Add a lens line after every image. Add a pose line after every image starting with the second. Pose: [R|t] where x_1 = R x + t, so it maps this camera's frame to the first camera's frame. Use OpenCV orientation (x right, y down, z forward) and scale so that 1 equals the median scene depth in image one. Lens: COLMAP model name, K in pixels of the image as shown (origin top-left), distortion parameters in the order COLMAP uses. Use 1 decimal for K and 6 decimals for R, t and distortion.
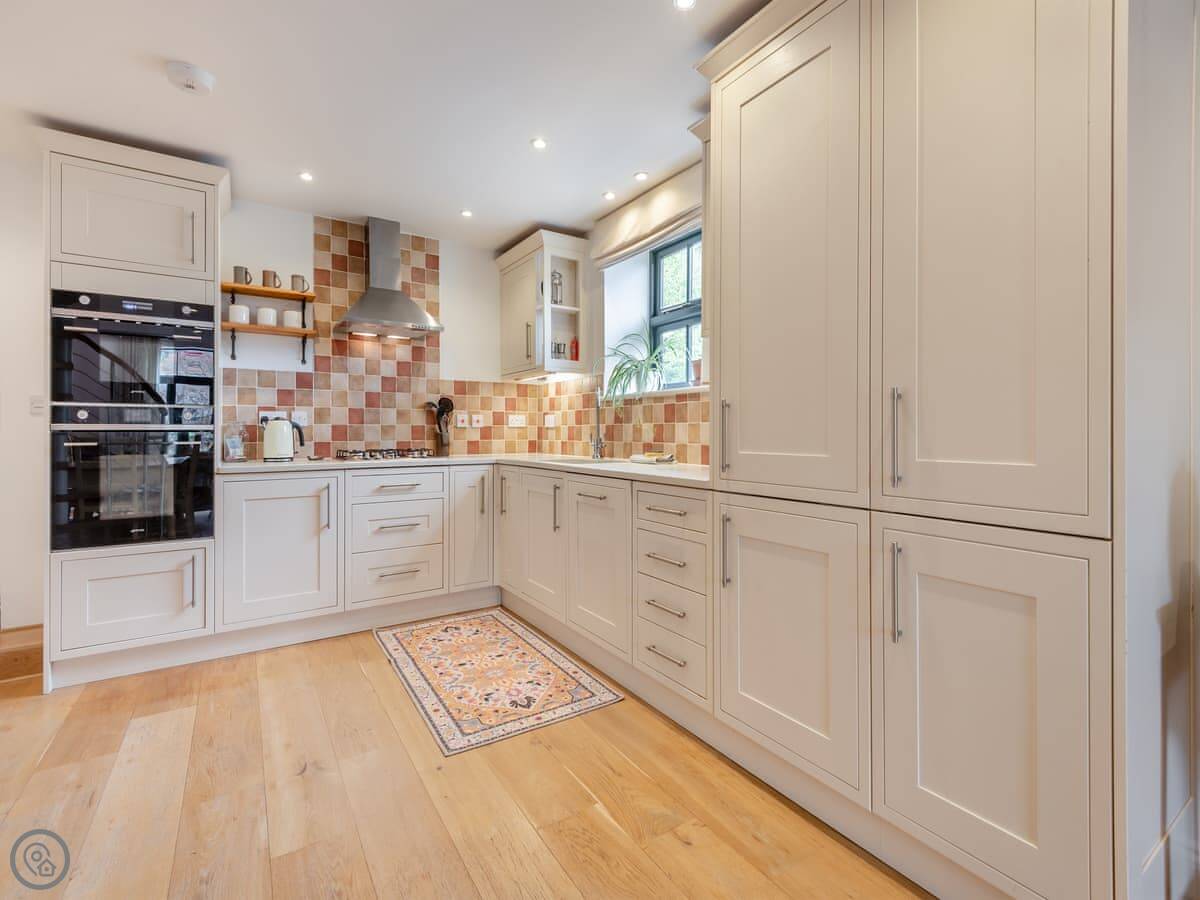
lens RADIAL K [[523.1, 0, 613.1], [0, 523.1, 432.6], [0, 0, 1]] dist [0.001379, -0.000107]
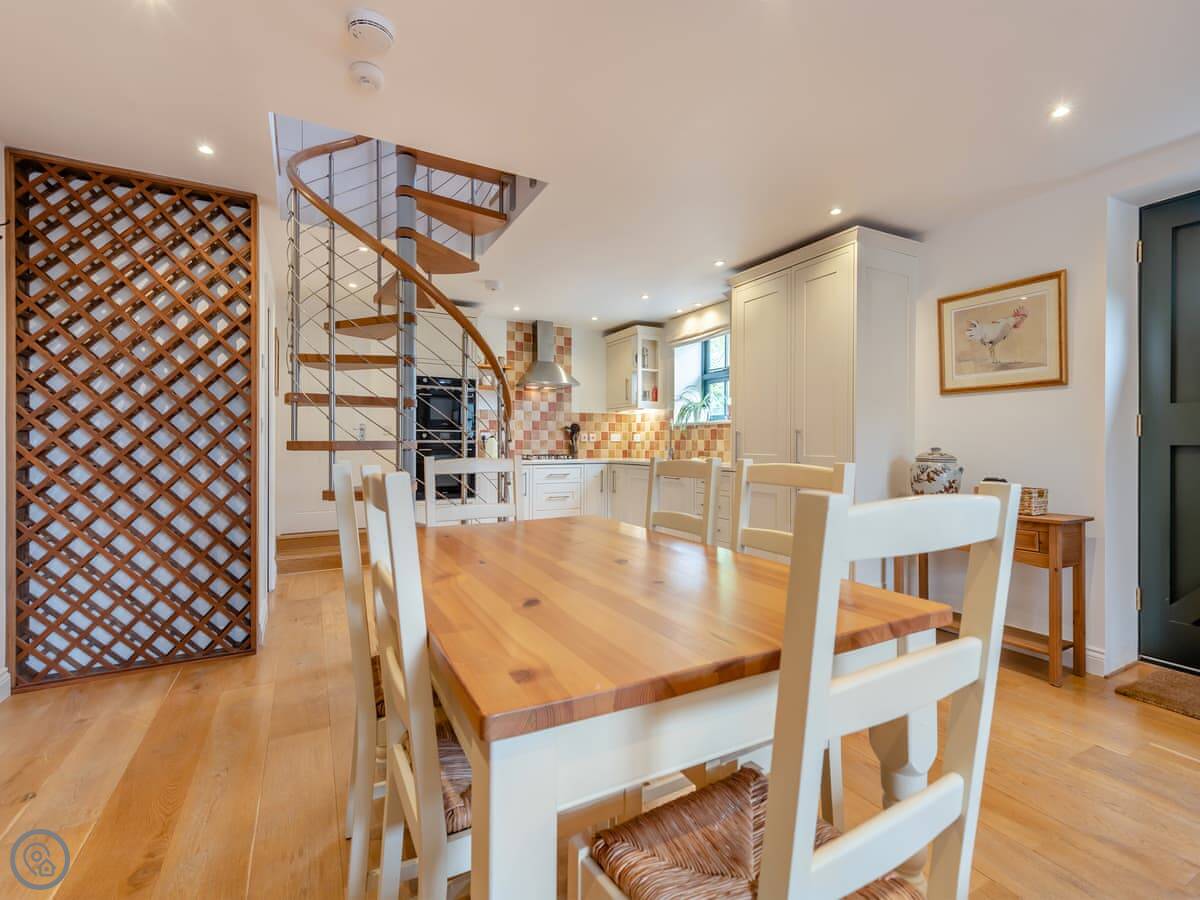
lens RADIAL K [[521.8, 0, 590.5], [0, 521.8, 444.8], [0, 0, 1]] dist [0.000388, -0.000207]
pose [[0.990943, 0.003653, -0.134232, -0.057918], [-0.003766, 0.999993, -0.000592, 0.000676], [0.134228, 0.001092, 0.990950, -0.691194]]
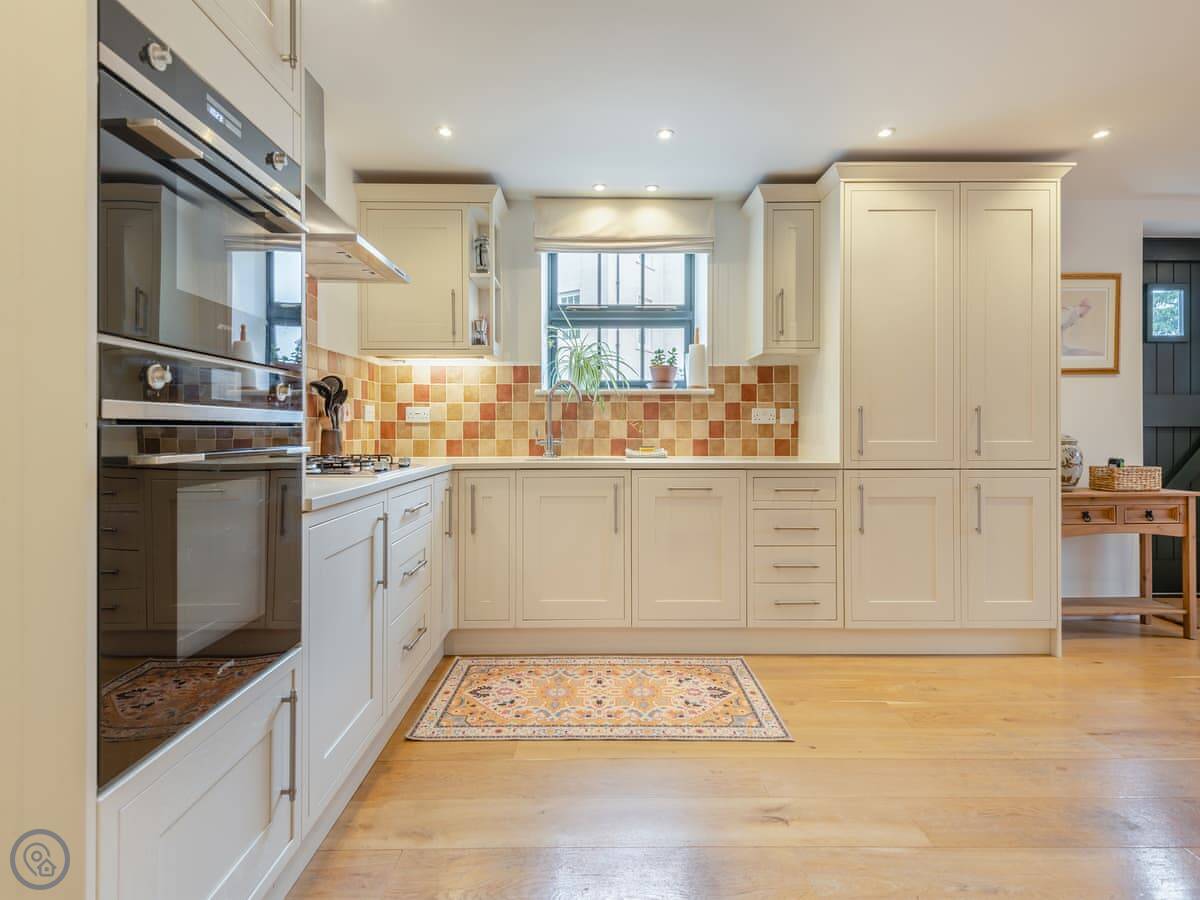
lens RADIAL K [[557.9, 0, 584.0], [0, 557.9, 430.2], [0, 0, 1]] dist [0.001383, 0.000332]
pose [[0.589071, -0.000601, 0.808081, -0.772095], [0.001272, 0.999999, -0.000183, 0.001912], [-0.808080, 0.001136, 0.589072, 0.363499]]
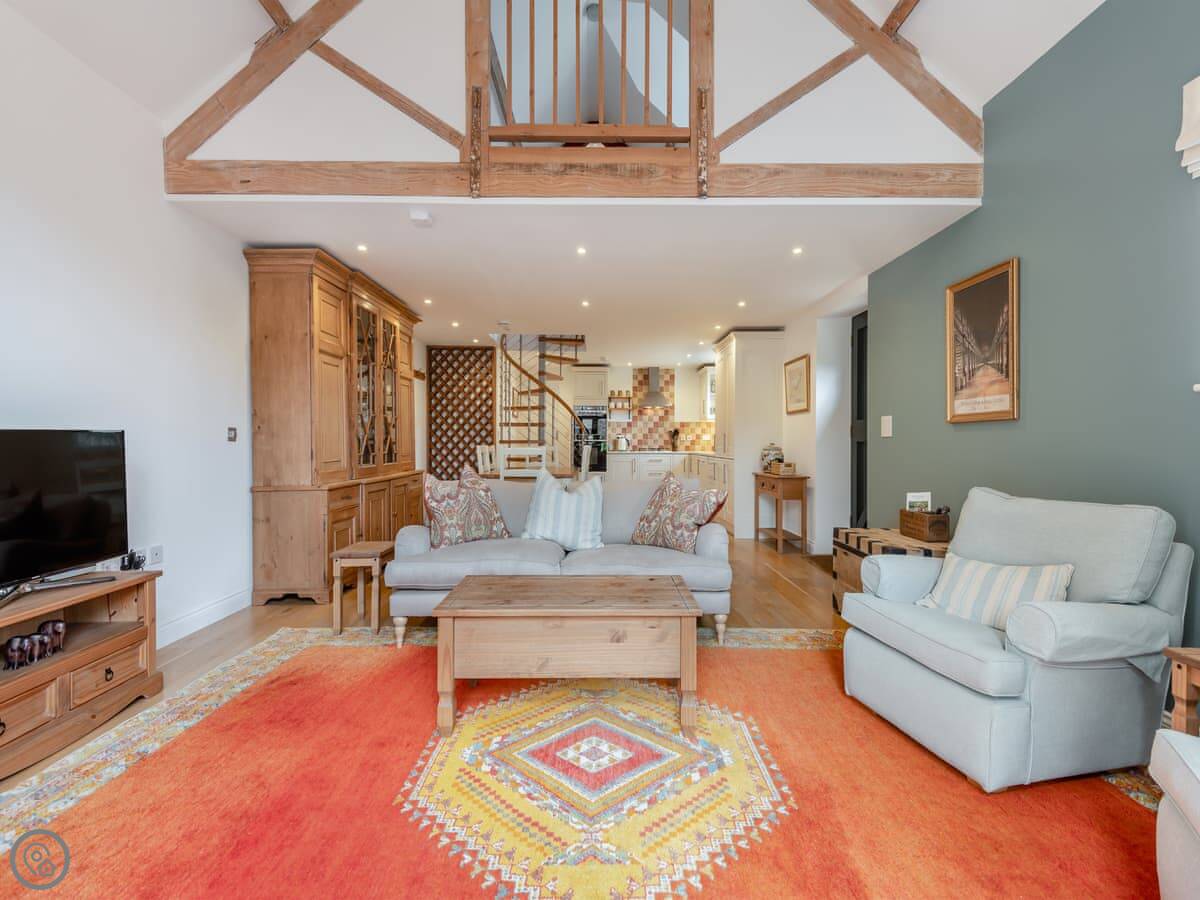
lens RADIAL K [[521.8, 0, 590.5], [0, 521.8, 444.8], [0, 0, 1]] dist [0.000388, -0.000207]
pose [[0.807521, 0.005687, -0.589812, 0.967126], [-0.005126, 0.999983, 0.002625, 0.008041], [0.589817, 0.000904, 0.807537, -1.504438]]
